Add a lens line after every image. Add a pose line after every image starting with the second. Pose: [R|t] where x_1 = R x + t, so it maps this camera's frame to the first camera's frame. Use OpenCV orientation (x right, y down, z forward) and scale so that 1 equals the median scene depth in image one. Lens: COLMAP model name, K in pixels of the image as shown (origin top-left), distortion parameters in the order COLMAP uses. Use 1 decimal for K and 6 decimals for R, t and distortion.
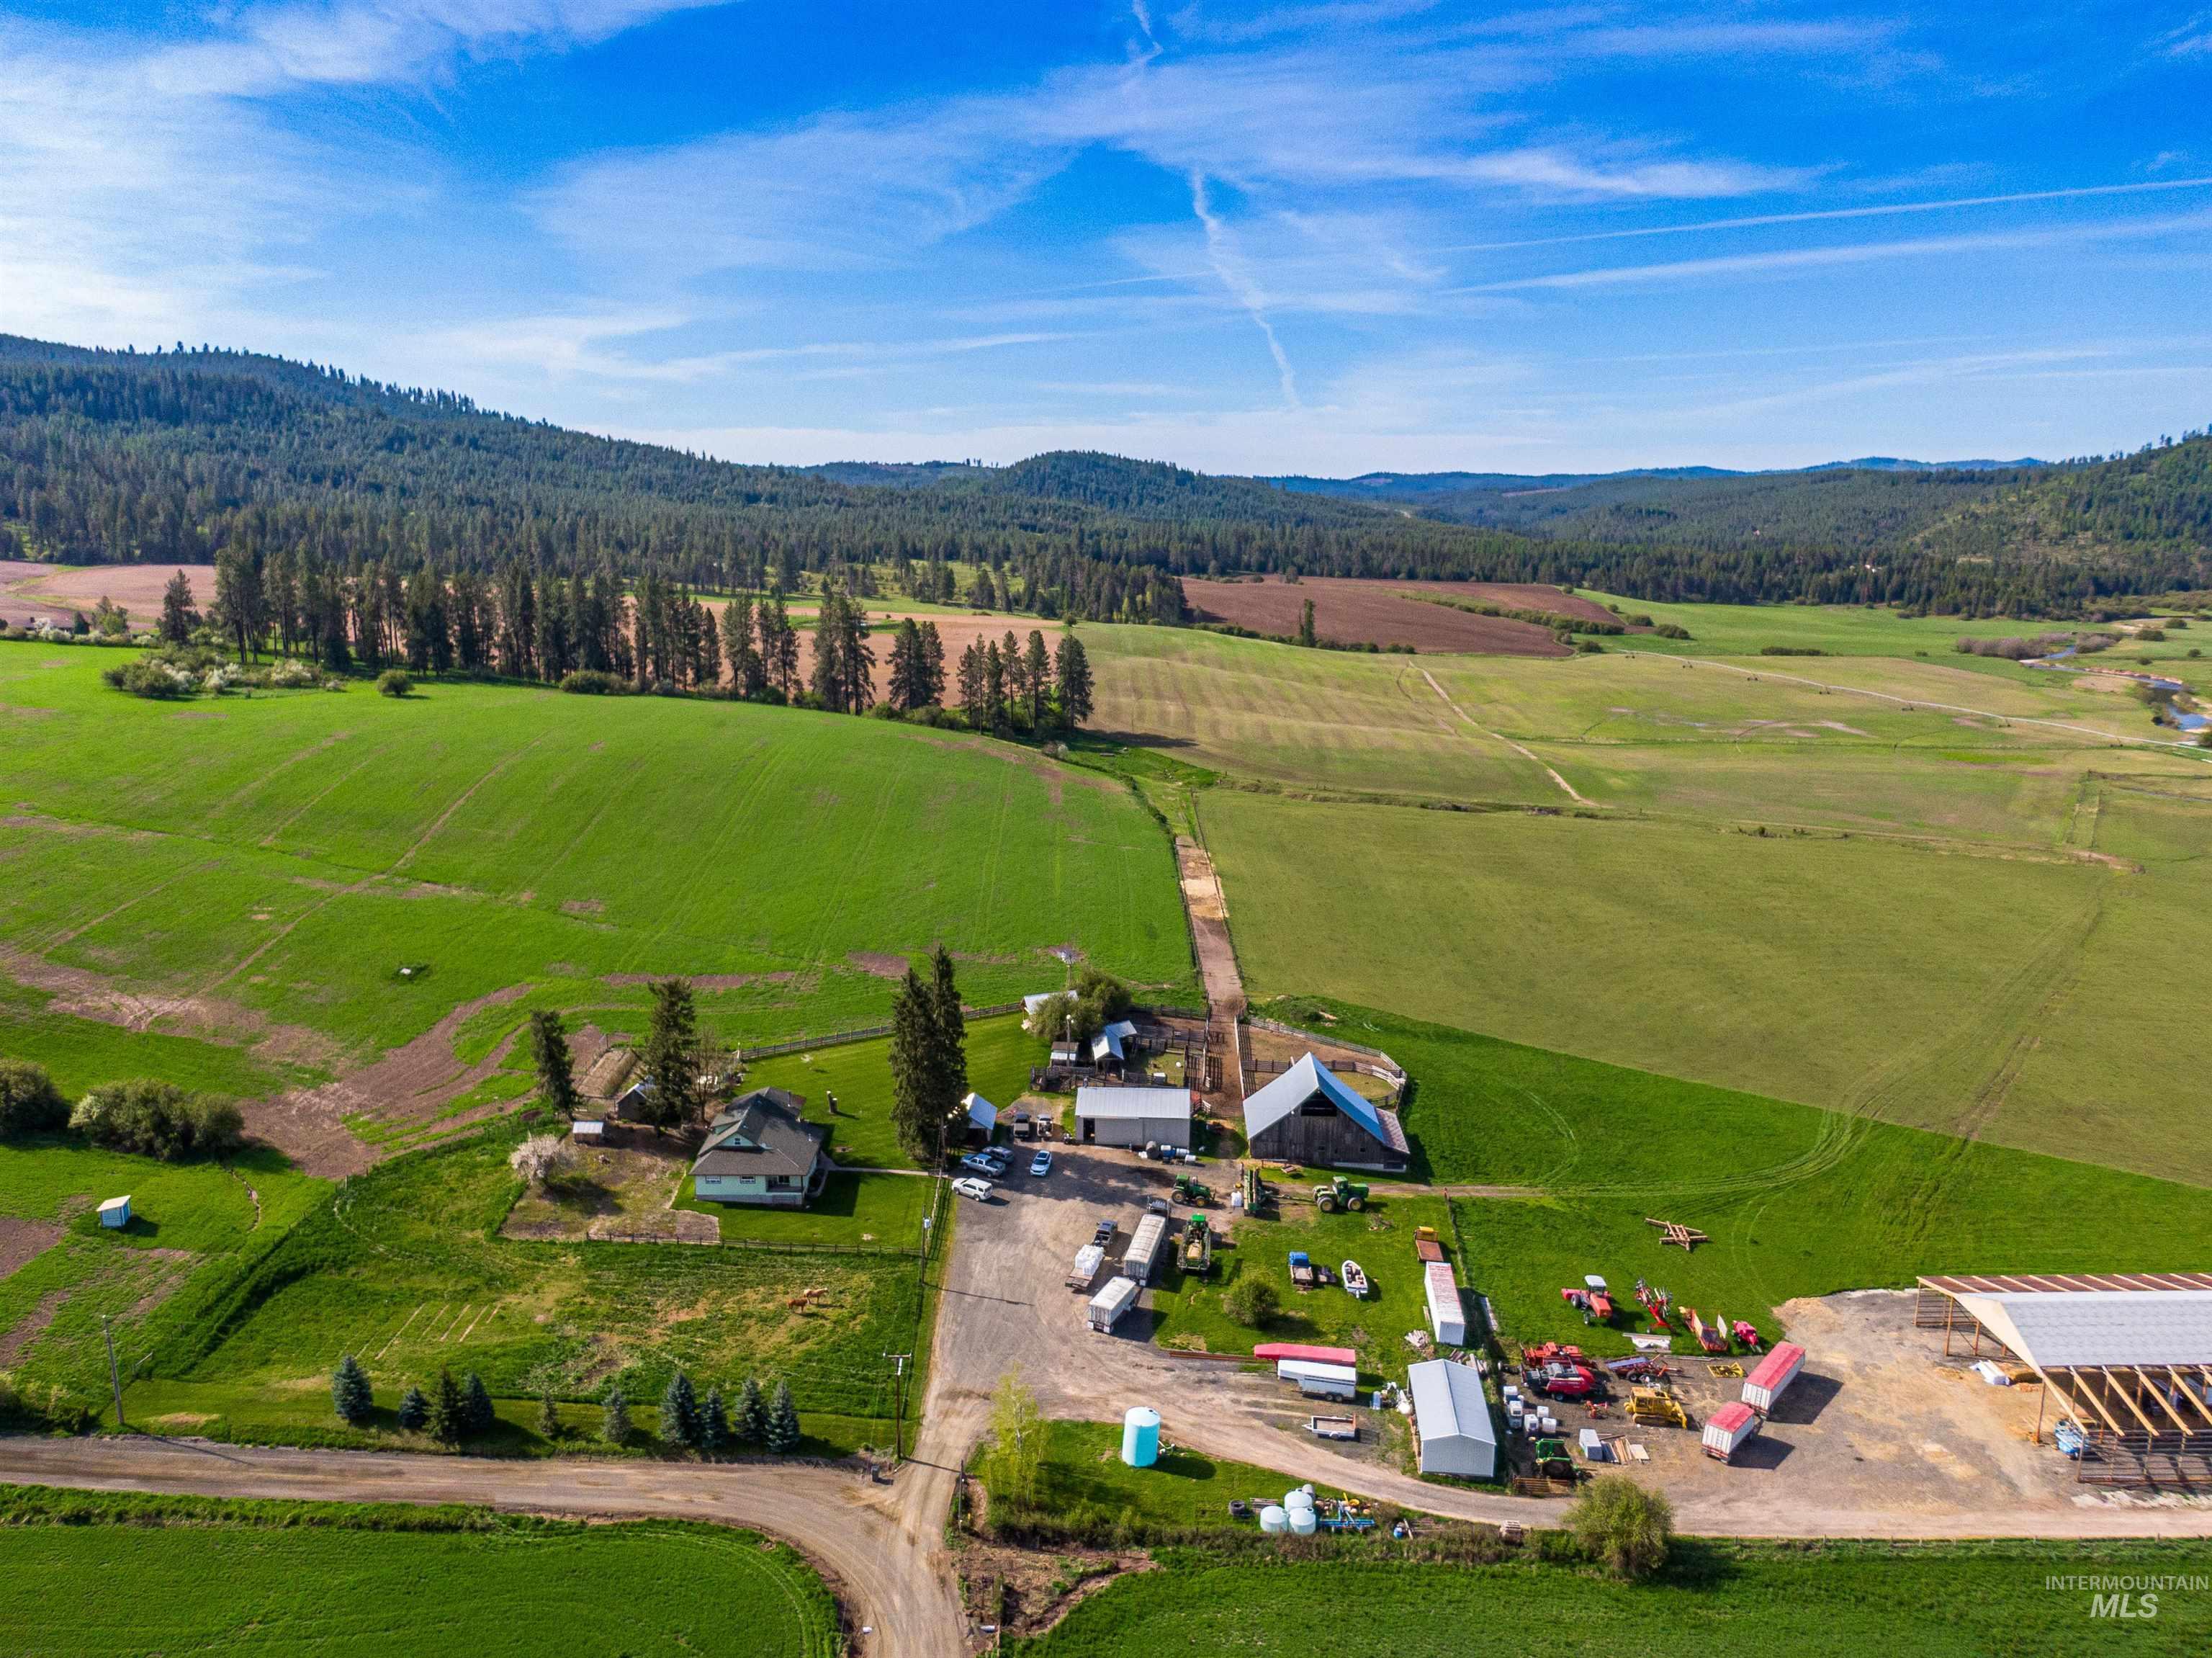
lens RADIAL K [[1582.3, 0, 1103.6], [0, 1582.3, 834.2], [0, 0, 1]] dist [0.038699, -0.054215]
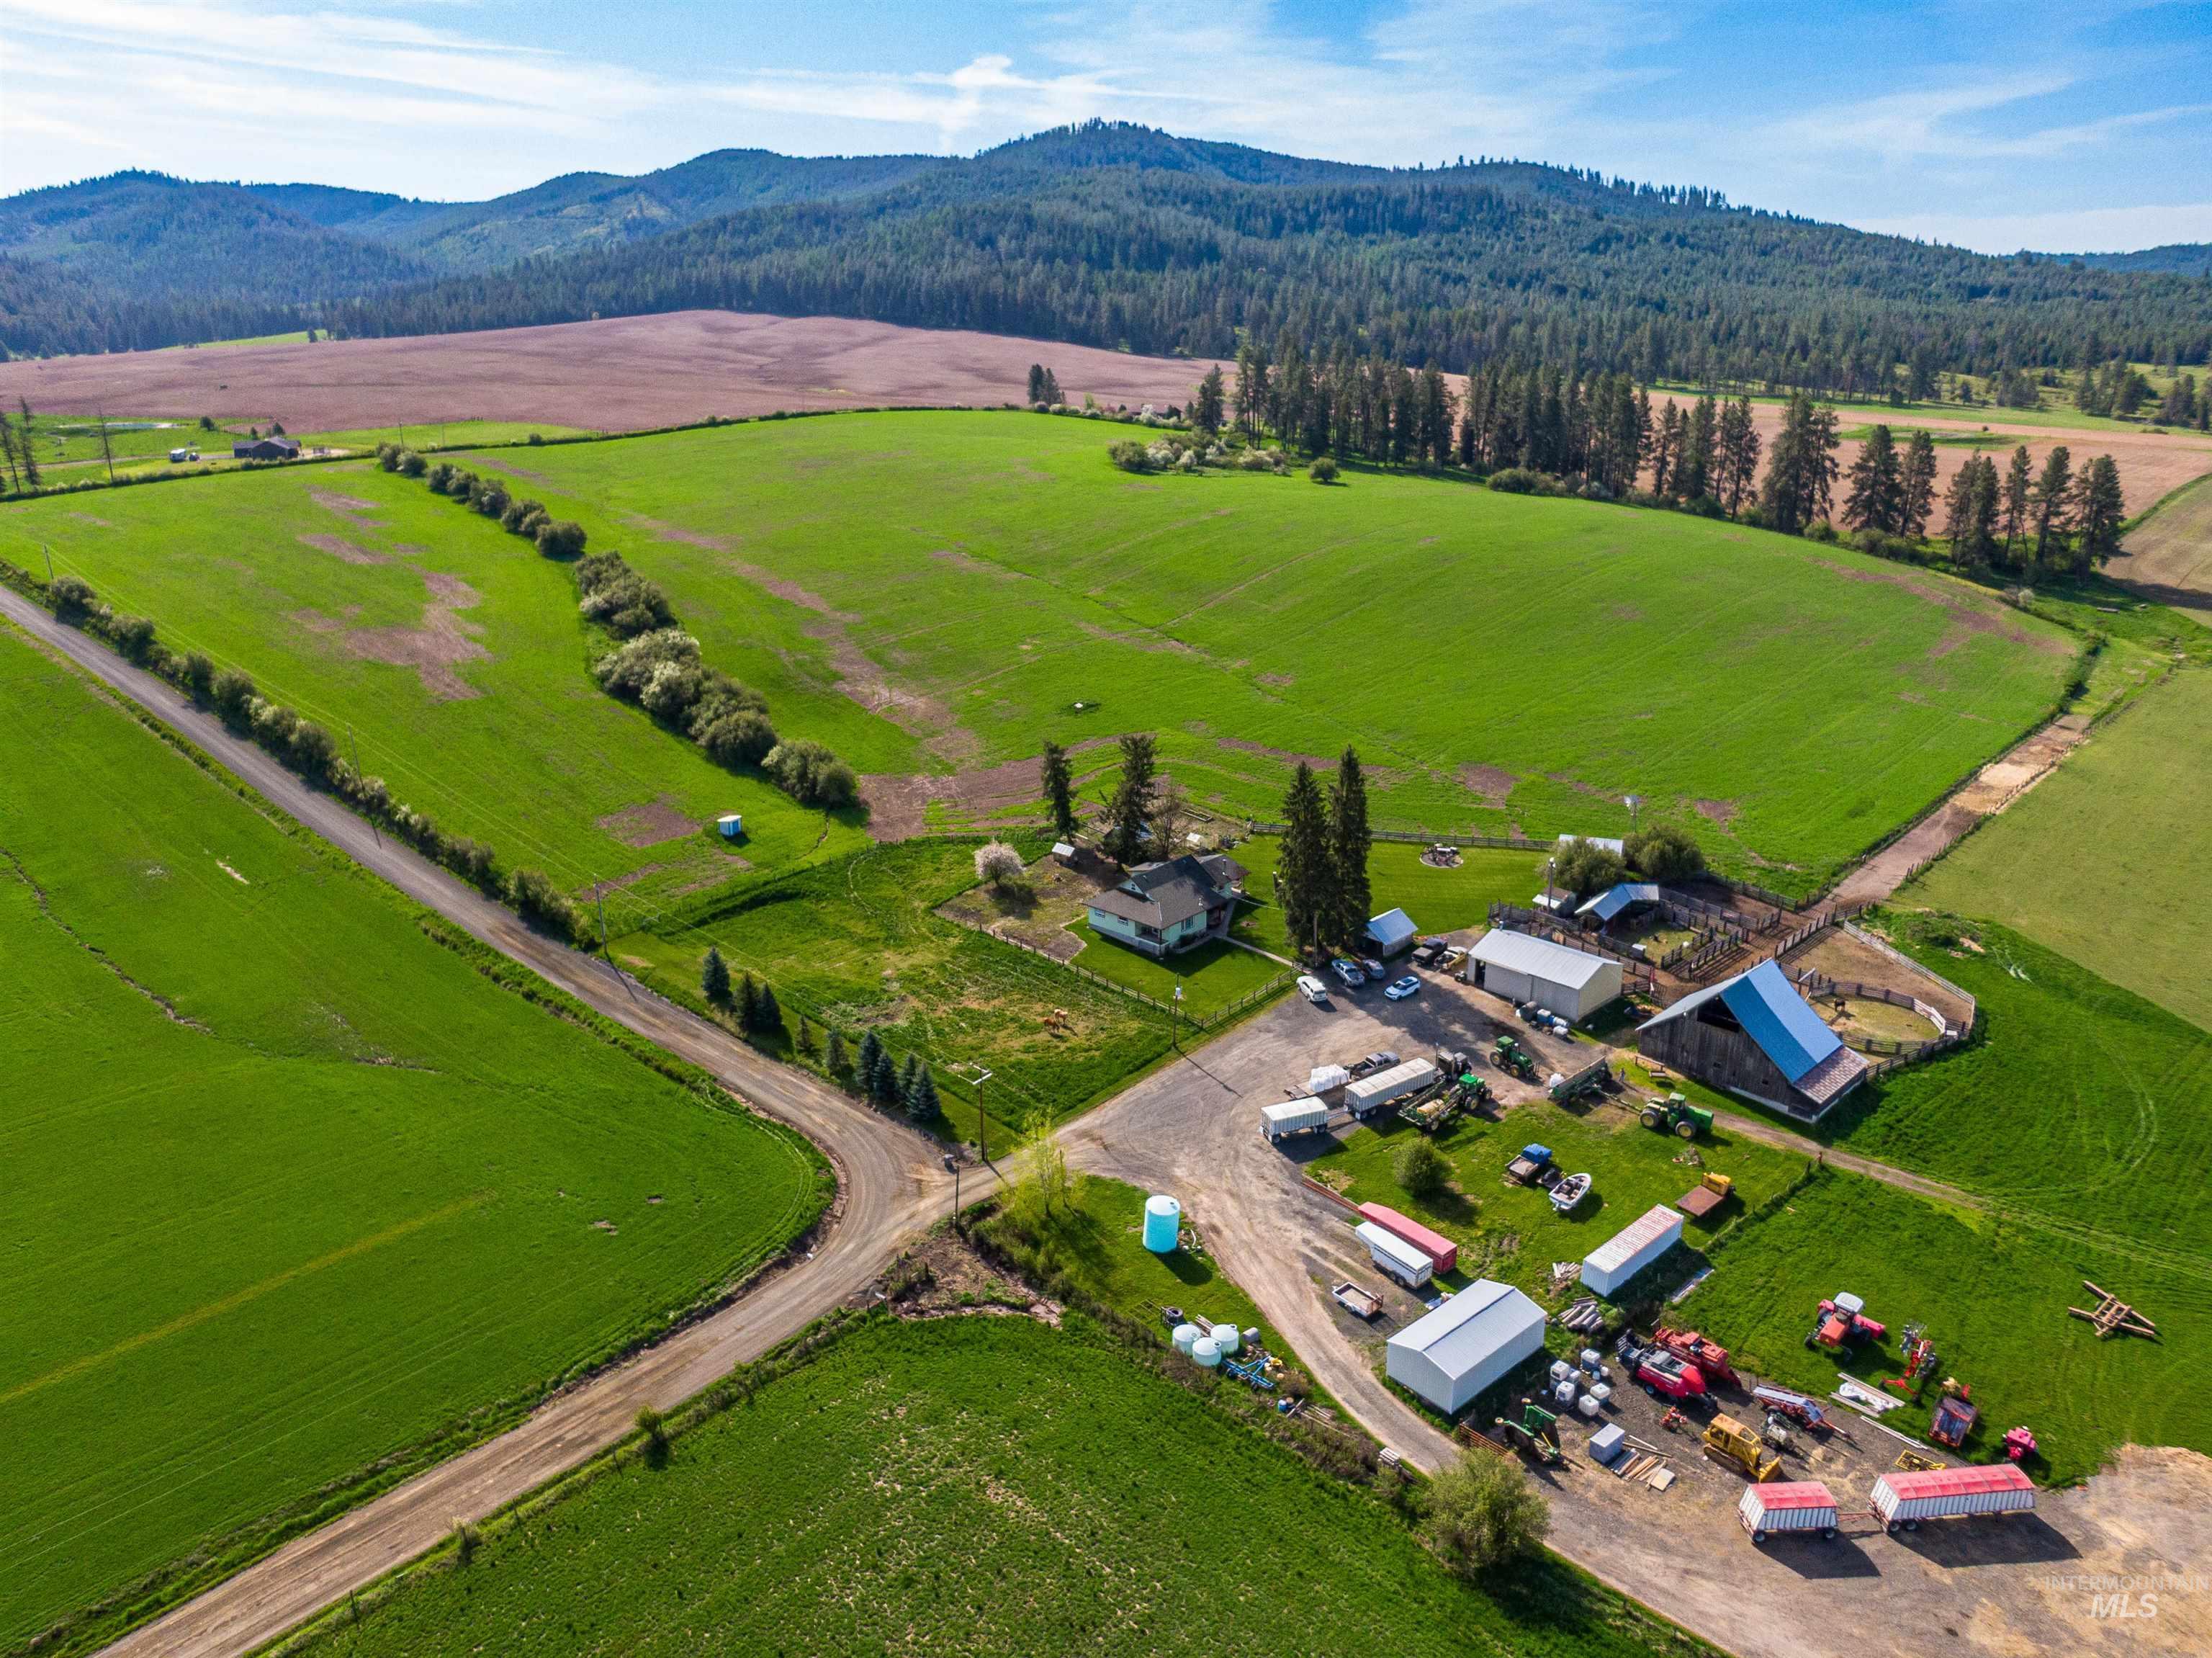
lens RADIAL K [[1582.3, 0, 1103.6], [0, 1582.3, 834.2], [0, 0, 1]] dist [0.038699, -0.054215]
pose [[0.725955, 0.202735, -0.657181, 0.109128], [-0.126401, 0.978617, 0.162267, -0.003898], [0.676026, -0.034730, 0.736058, 0.043717]]
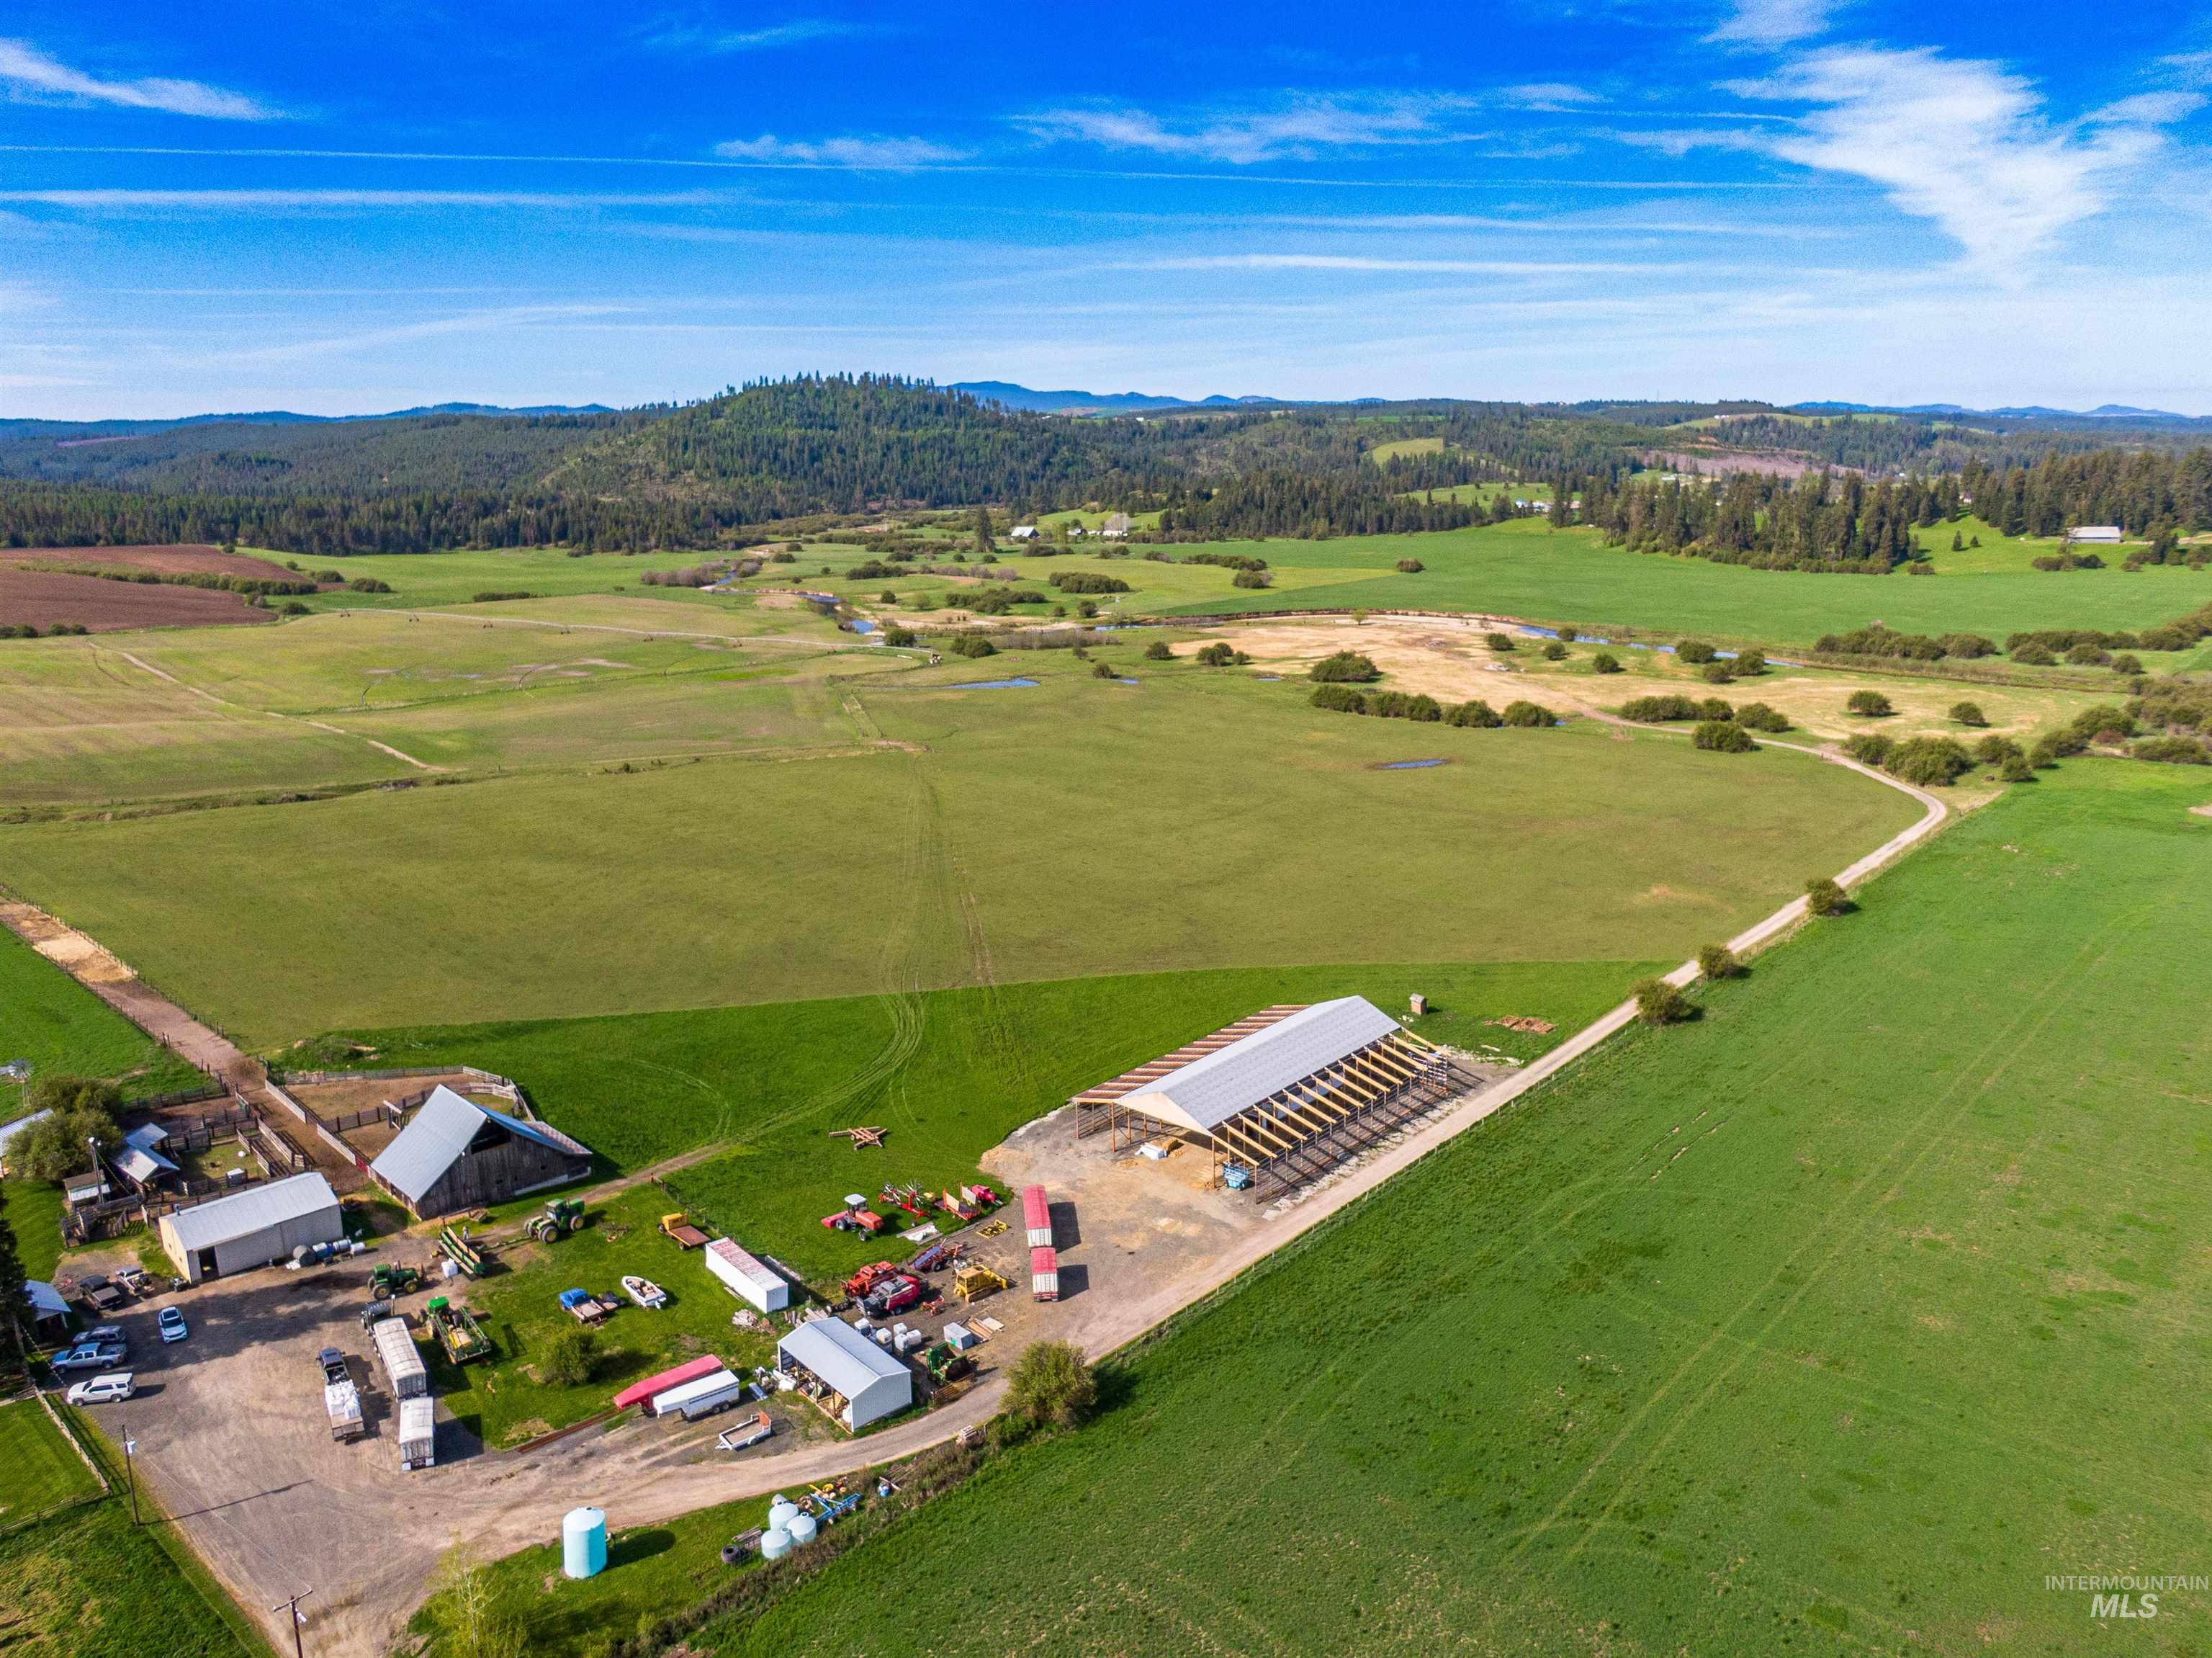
lens RADIAL K [[1582.3, 0, 1103.6], [0, 1582.3, 834.2], [0, 0, 1]] dist [0.038699, -0.054215]
pose [[0.675982, -0.189765, 0.712066, -0.059121], [0.166598, 0.980612, 0.103177, -0.007271], [-0.717839, 0.048883, 0.694490, 0.032181]]
